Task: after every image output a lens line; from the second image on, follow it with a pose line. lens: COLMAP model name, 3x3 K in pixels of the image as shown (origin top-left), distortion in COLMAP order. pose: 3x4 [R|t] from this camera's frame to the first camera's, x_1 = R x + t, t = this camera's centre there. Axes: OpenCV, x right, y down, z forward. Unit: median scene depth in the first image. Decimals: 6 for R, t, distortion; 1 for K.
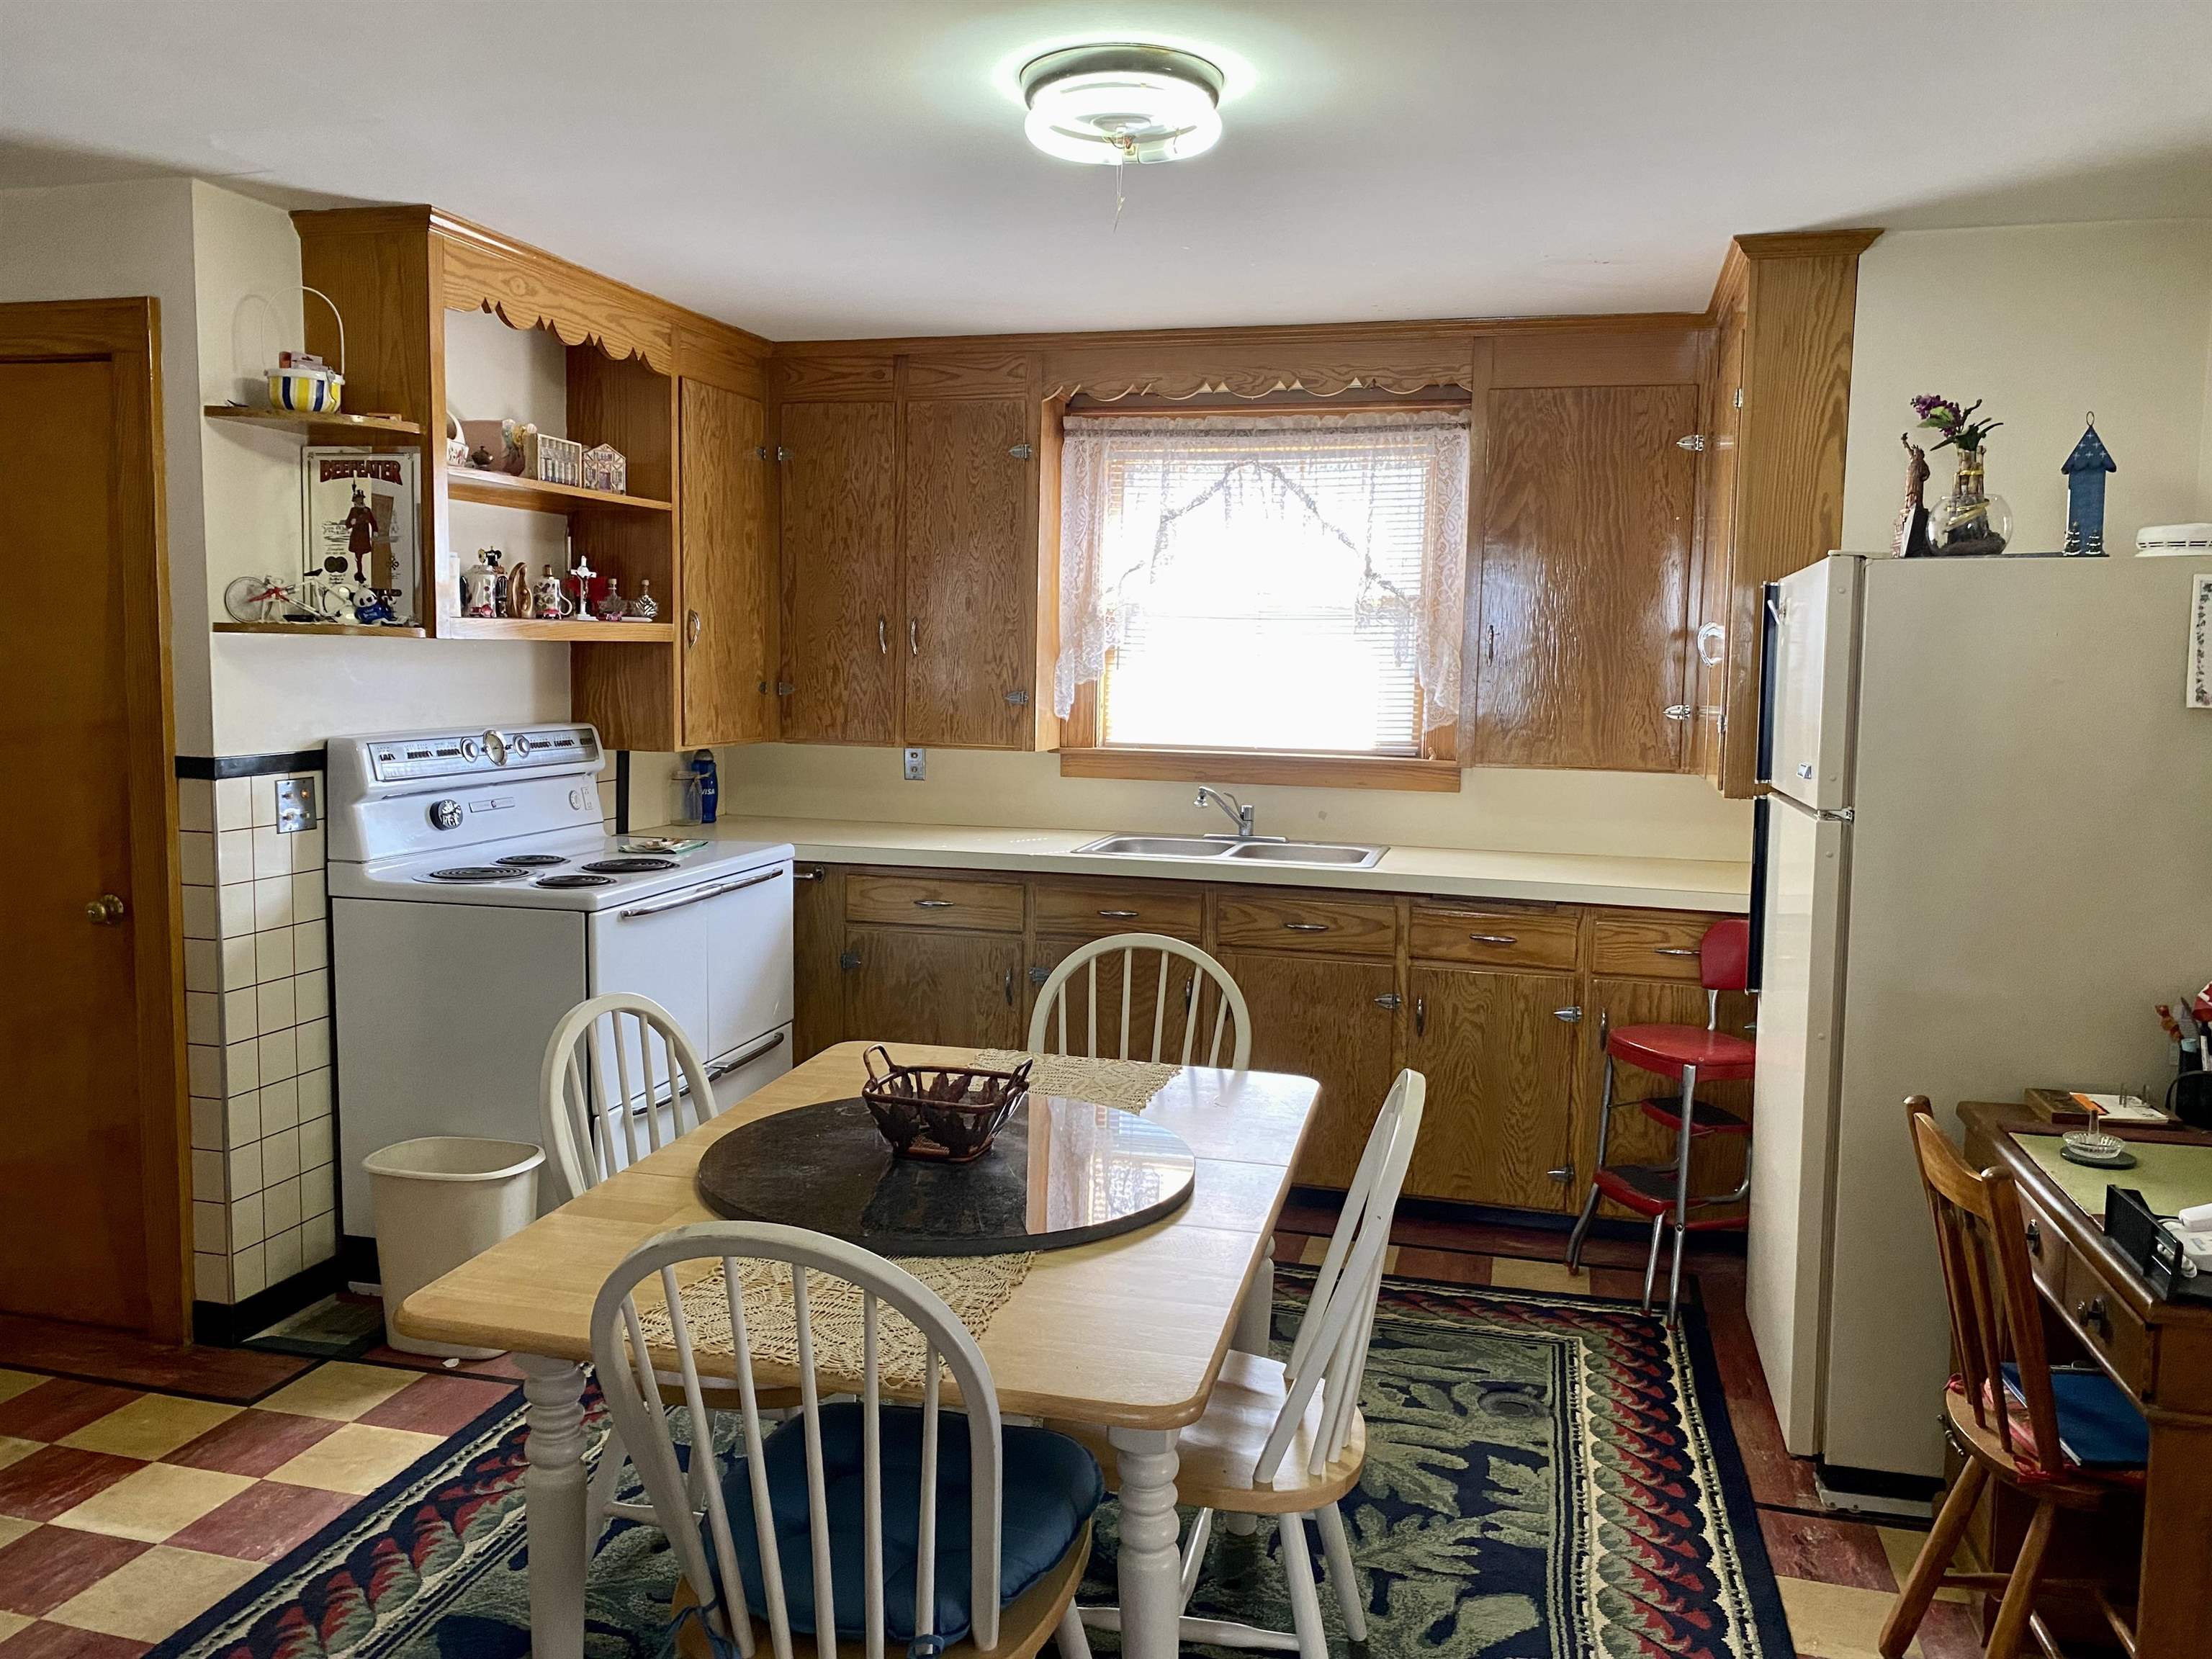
lens RADIAL K [[1703.5, 0, 1109.8], [0, 1703.5, 822.1], [0, 0, 1]] dist [0.024829, -0.006252]
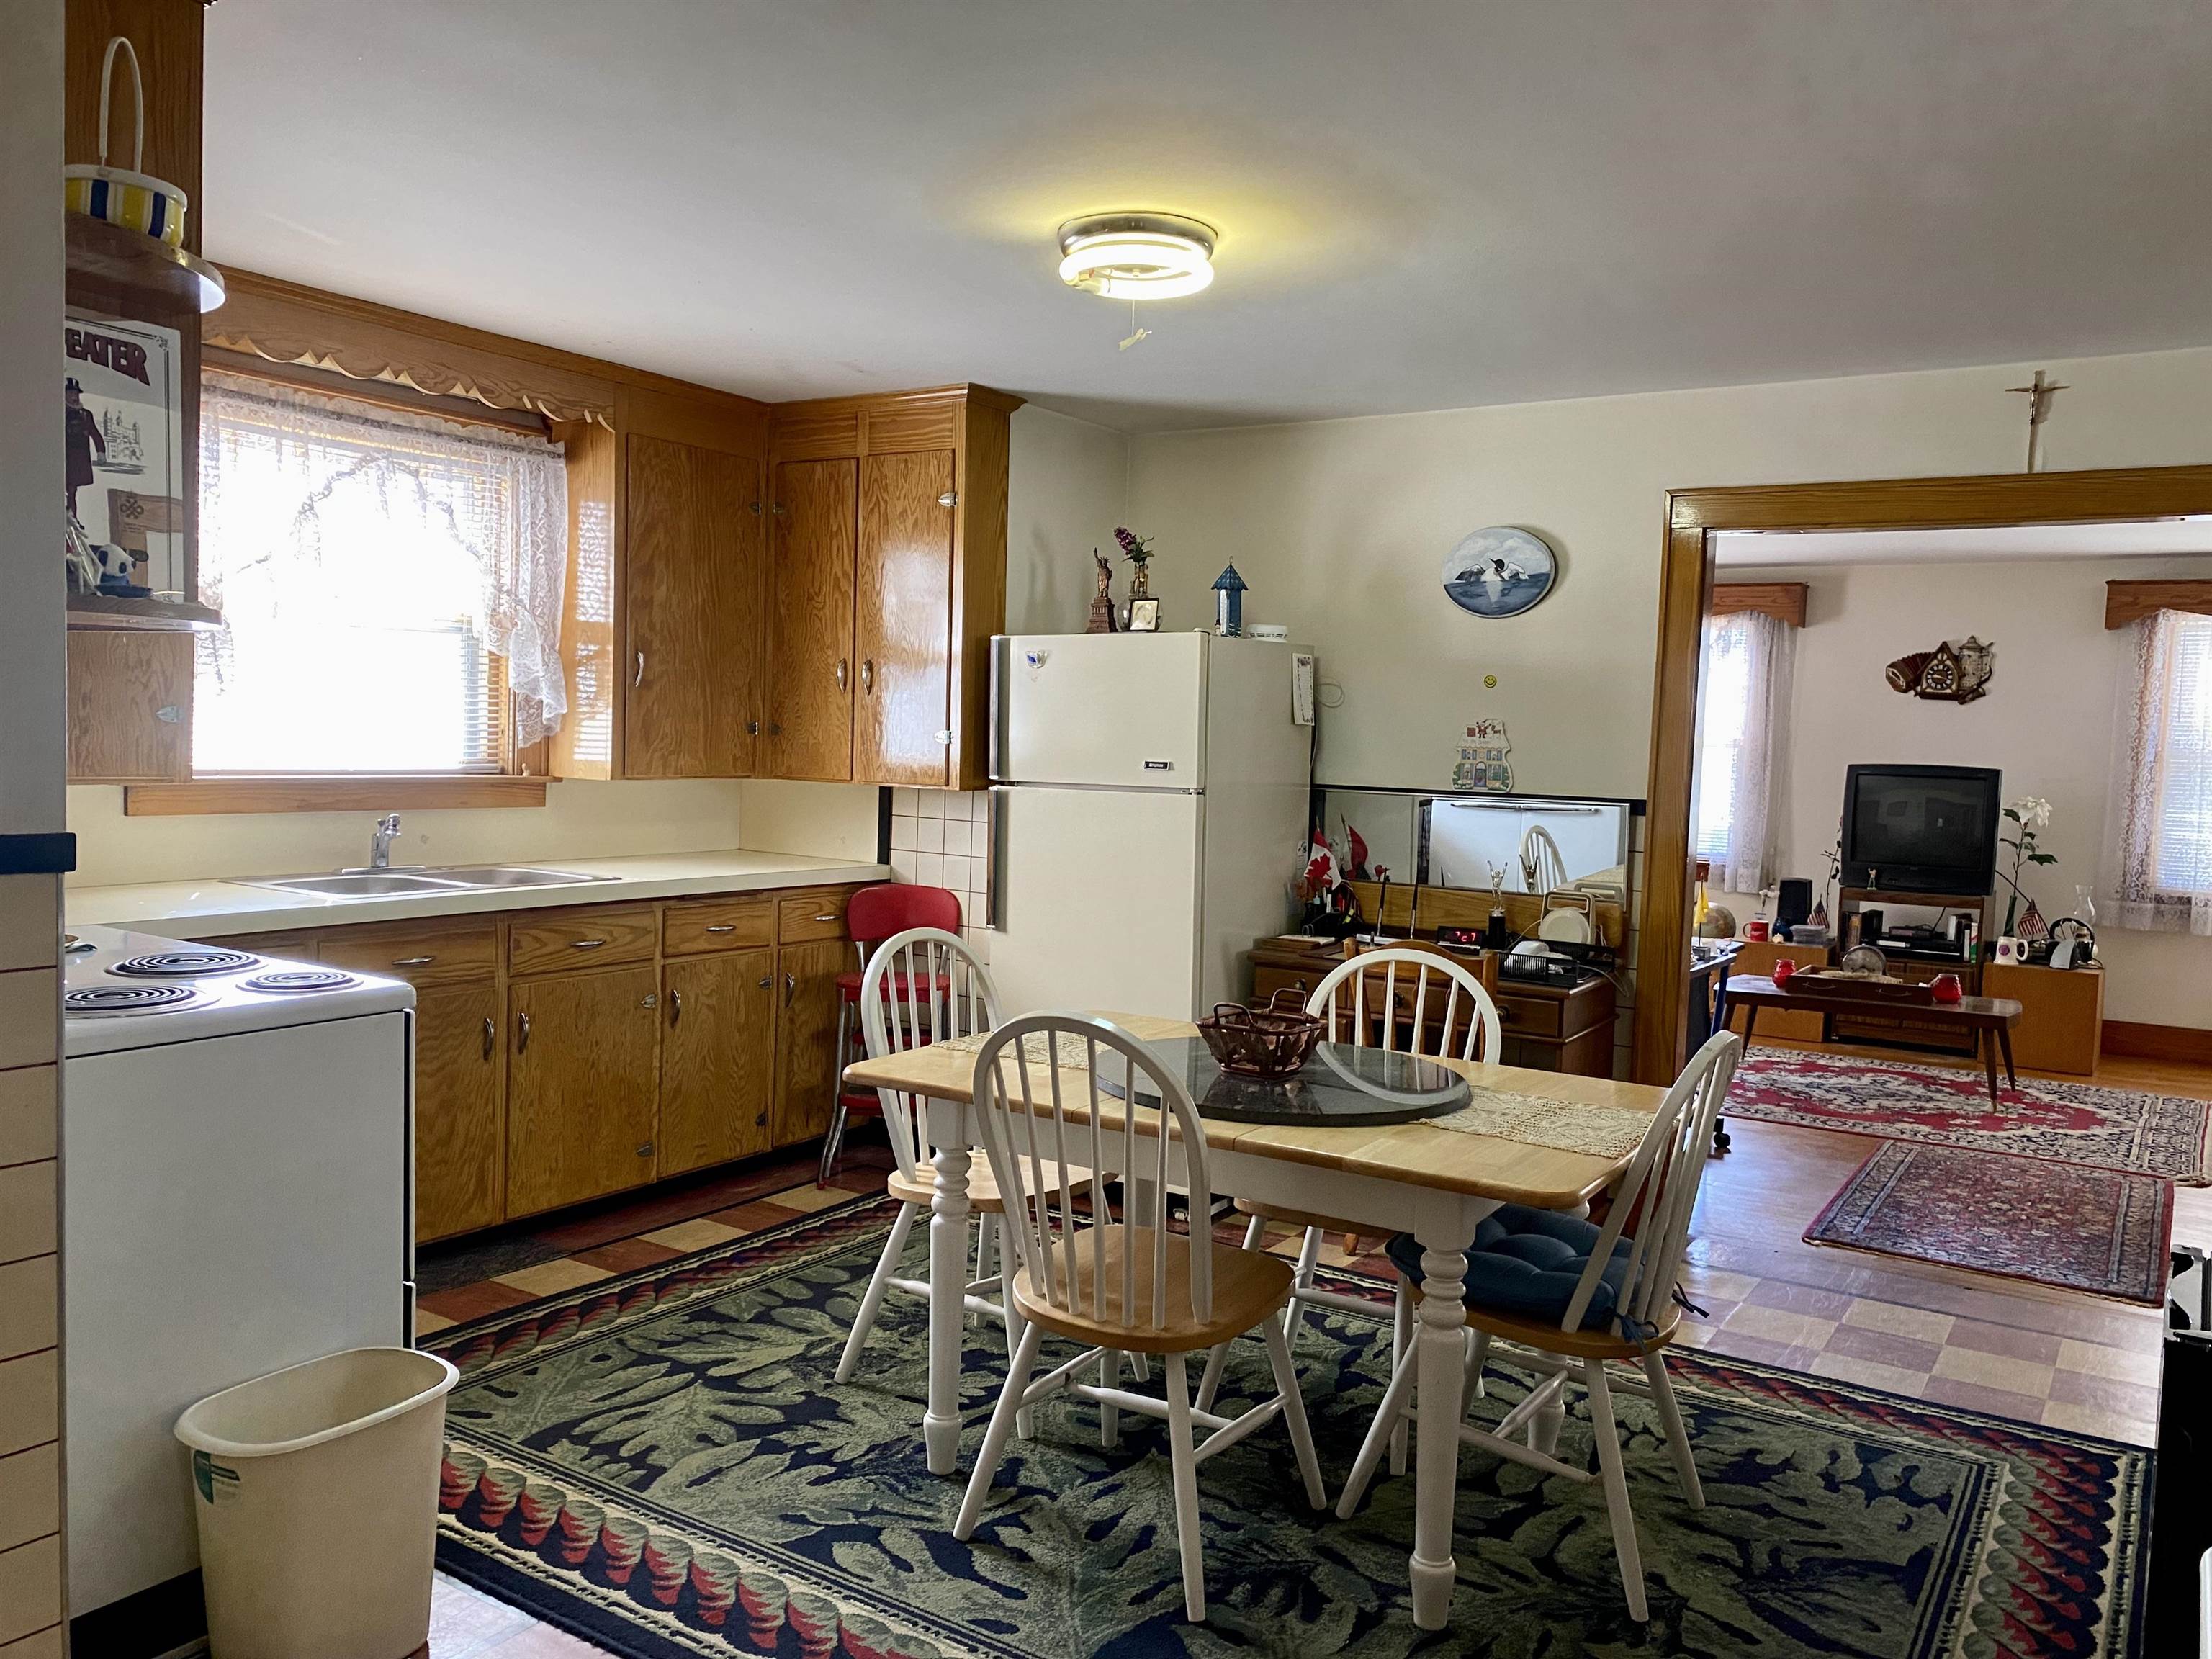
lens RADIAL K [[1703.5, 0, 1103.5], [0, 1703.5, 839.0], [0, 0, 1]] dist [0.024829, -0.006252]
pose [[0.300152, -0.070911, 0.951252, -0.746742], [0.064884, 0.996441, 0.053806, -0.034468], [-0.951682, 0.045571, 0.303685, 0.393740]]
